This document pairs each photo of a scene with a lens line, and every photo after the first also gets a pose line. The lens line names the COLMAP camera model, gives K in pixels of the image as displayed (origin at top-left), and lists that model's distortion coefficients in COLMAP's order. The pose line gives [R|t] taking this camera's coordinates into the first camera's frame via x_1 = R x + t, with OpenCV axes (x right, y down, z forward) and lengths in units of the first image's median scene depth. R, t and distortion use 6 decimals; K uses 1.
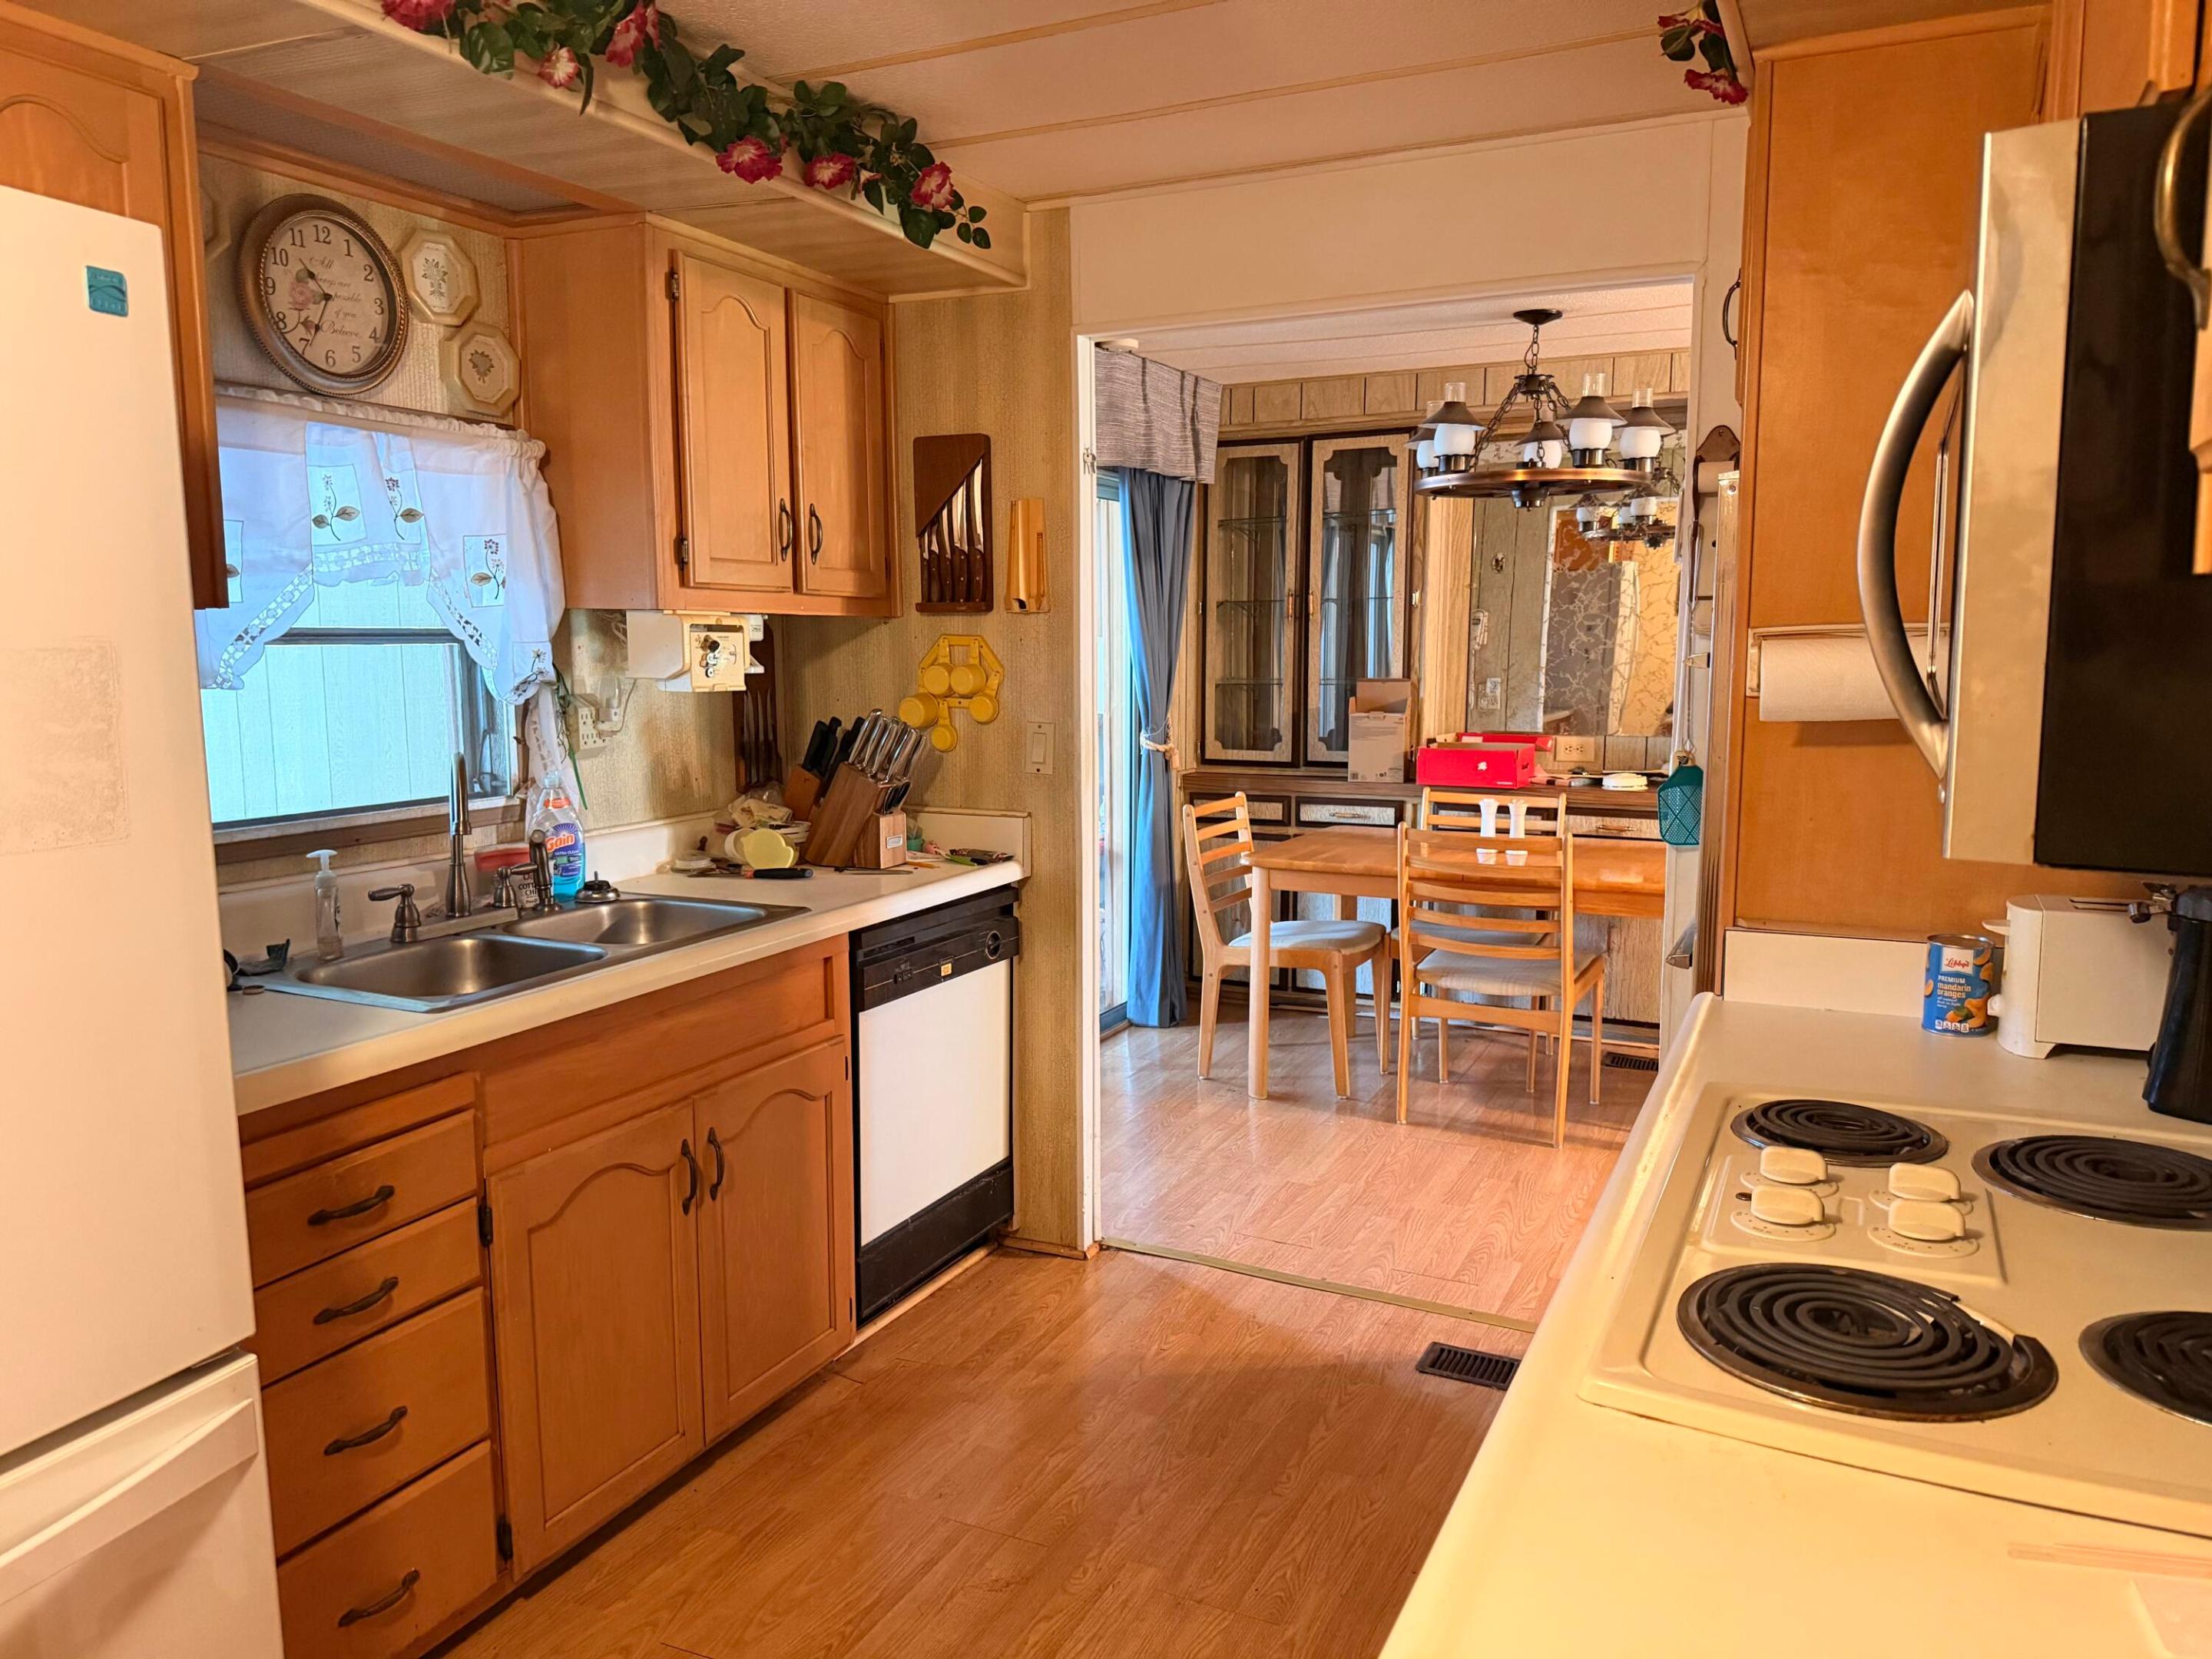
lens RADIAL K [[1576.3, 0, 1106.0], [0, 1576.3, 829.5], [0, 0, 1]] dist [0.149224, -0.000192]
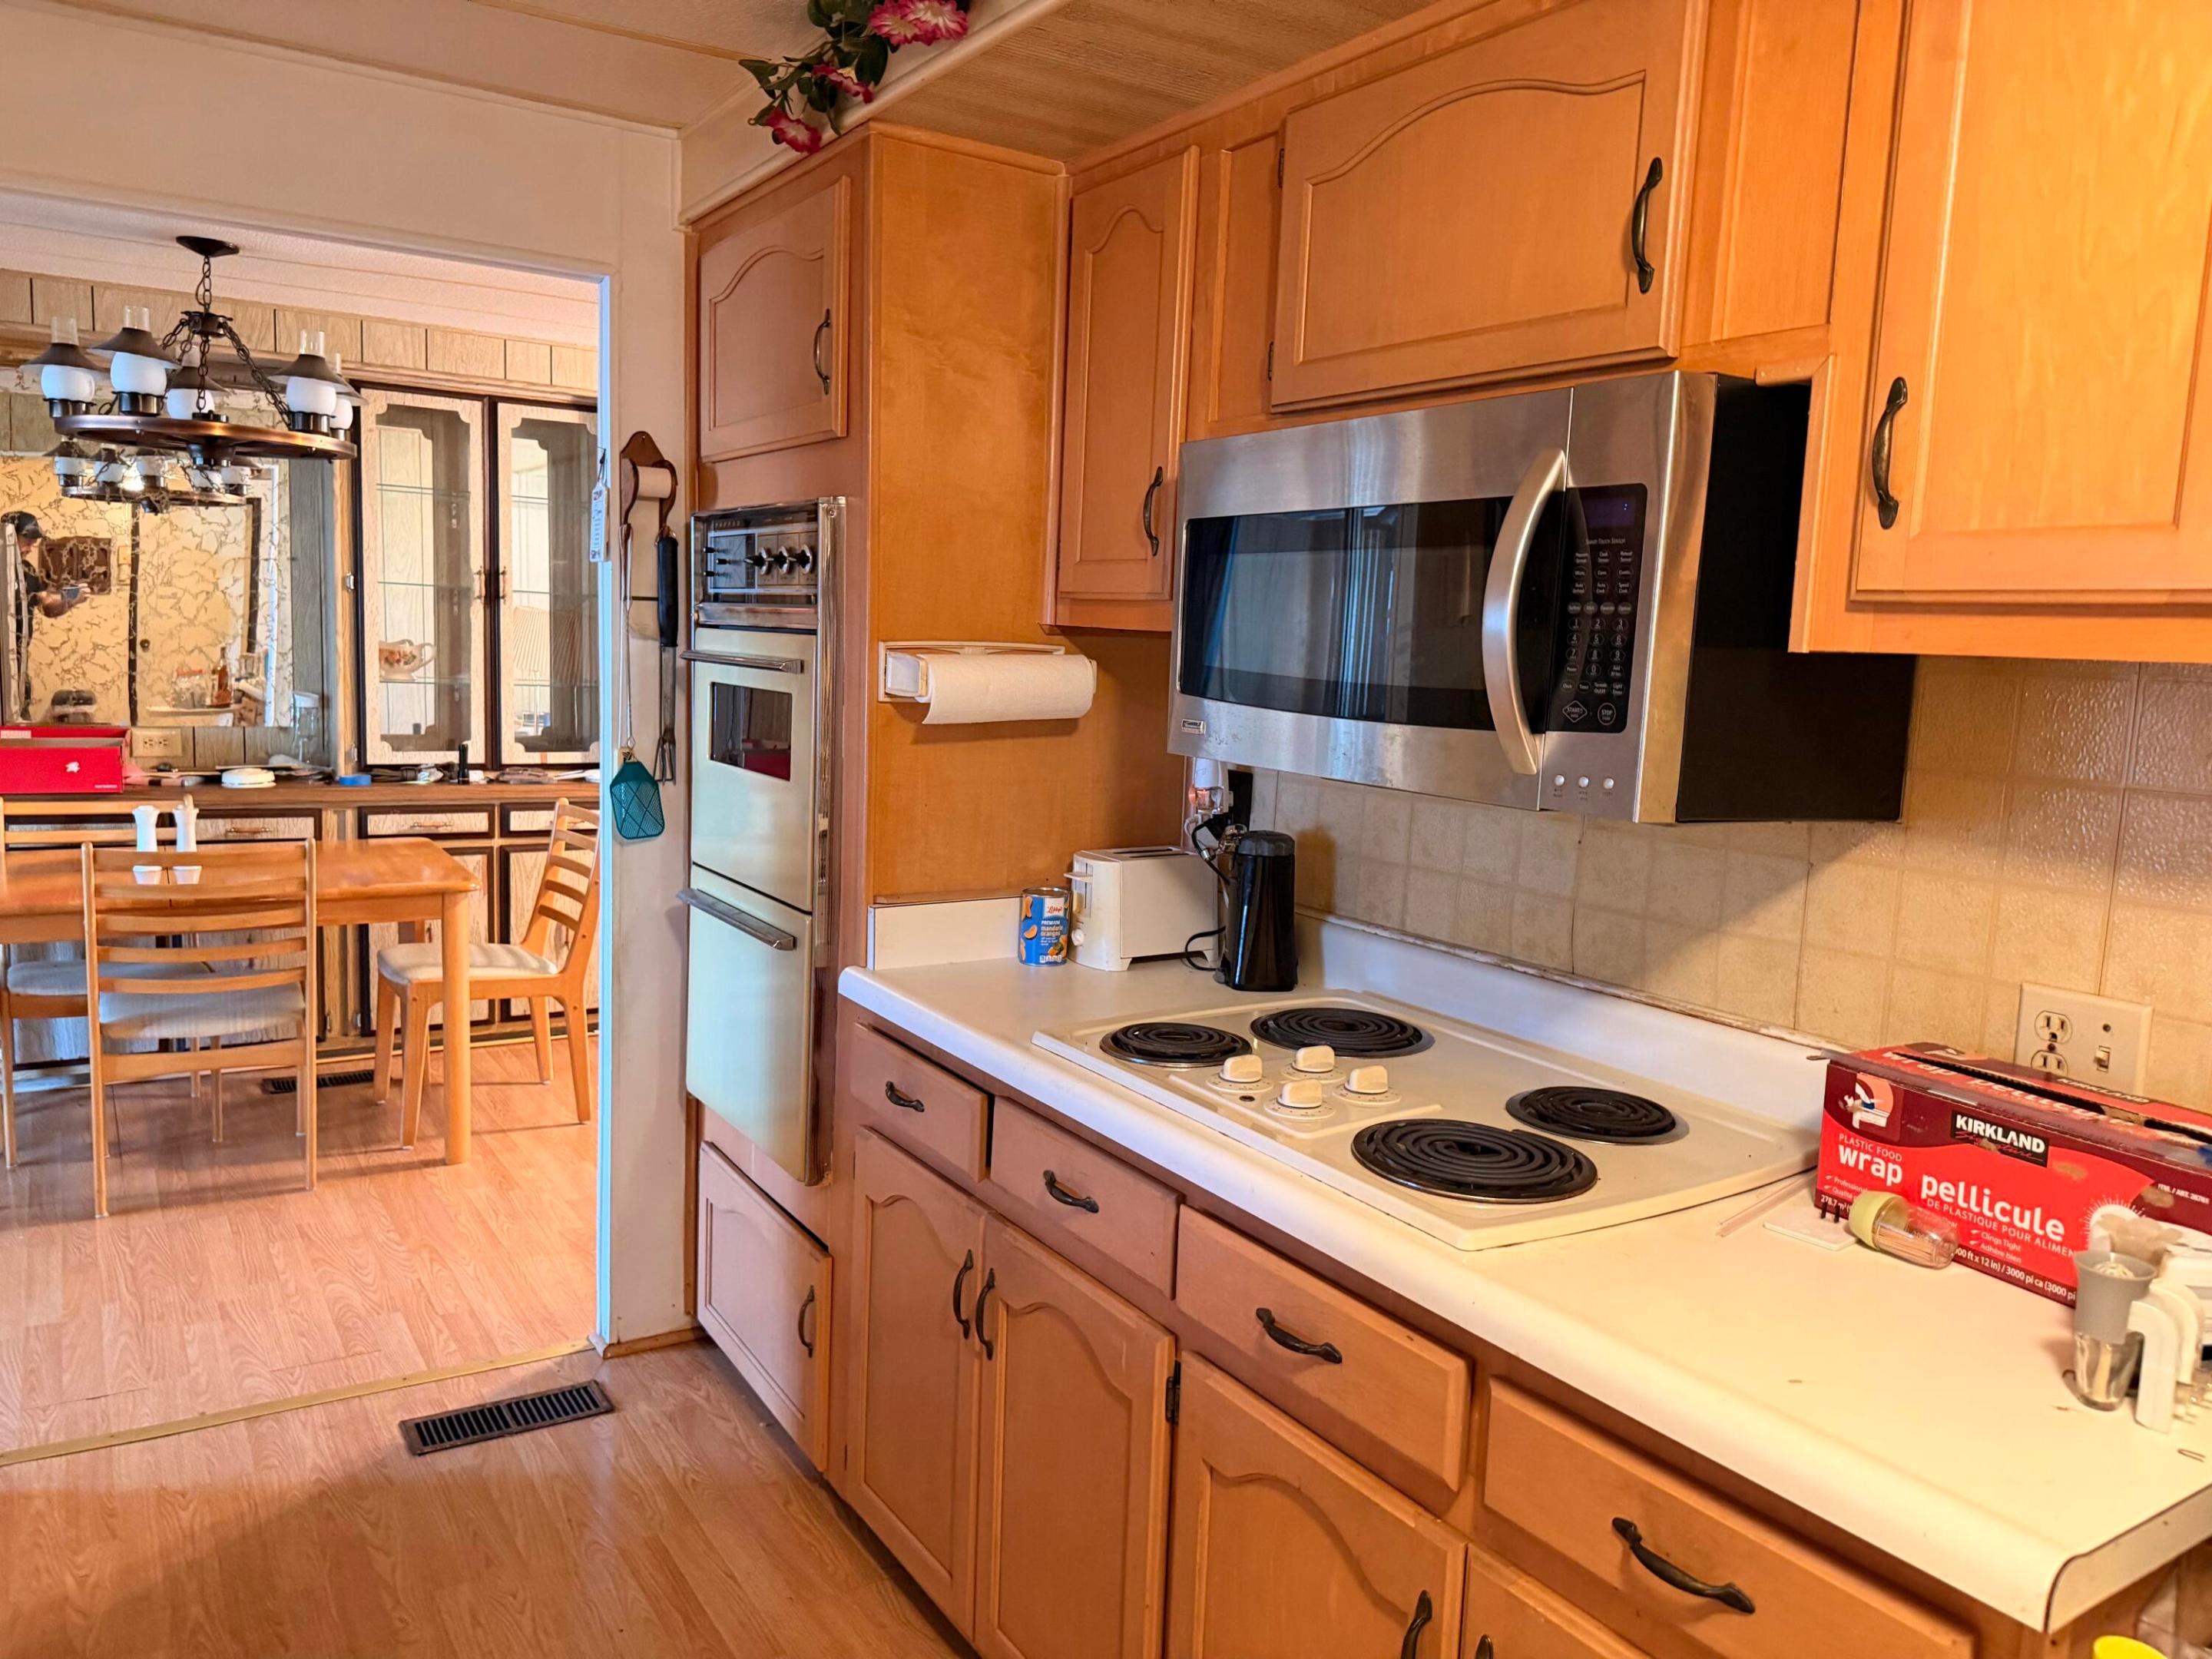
lens RADIAL K [[1571.2, 0, 1106.0], [0, 1571.2, 829.5], [0, 0, 1]] dist [0.133380, -0.157770]
pose [[0.523235, -0.077691, 0.848639, -0.241803], [0.064935, 0.996575, 0.051198, -0.020162], [-0.849711, 0.028318, 0.526488, 0.145797]]
